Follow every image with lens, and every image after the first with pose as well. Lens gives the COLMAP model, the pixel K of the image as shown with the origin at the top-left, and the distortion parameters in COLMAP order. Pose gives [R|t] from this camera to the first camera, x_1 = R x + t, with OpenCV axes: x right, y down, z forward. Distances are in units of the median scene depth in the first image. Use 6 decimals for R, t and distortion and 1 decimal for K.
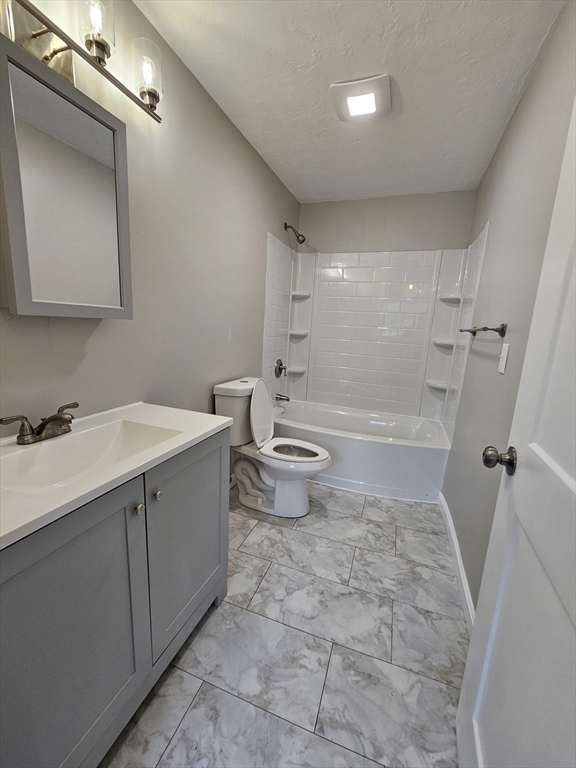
lens RADIAL K [[312.6, 0, 289.2], [0, 312.6, 385.0], [0, 0, 1]] dist [-0.003090, 0.000855]
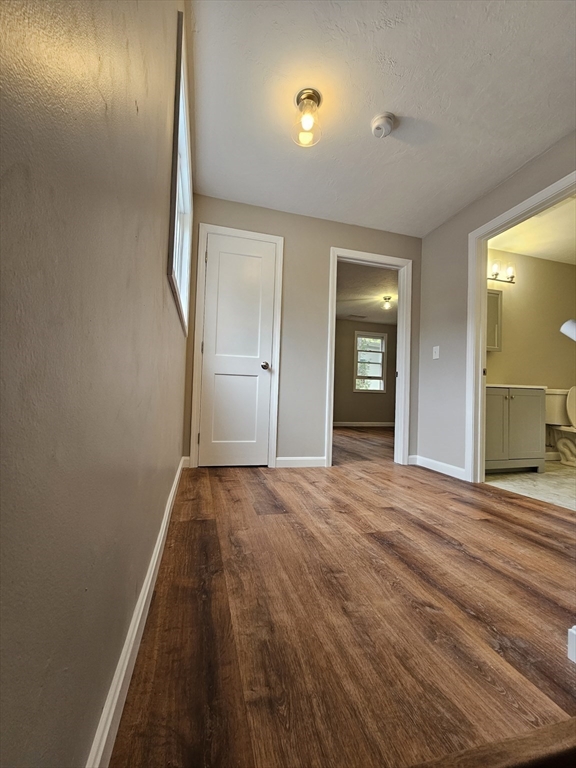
lens RADIAL K [[312.6, 0, 287.2], [0, 312.6, 386.1], [0, 0, 1]] dist [-0.003090, 0.000855]
pose [[0.576026, -0.059390, -0.815271, 0.609863], [-0.158202, 0.970401, -0.182468, 0.832969], [0.801976, 0.234083, 0.549581, -1.877732]]
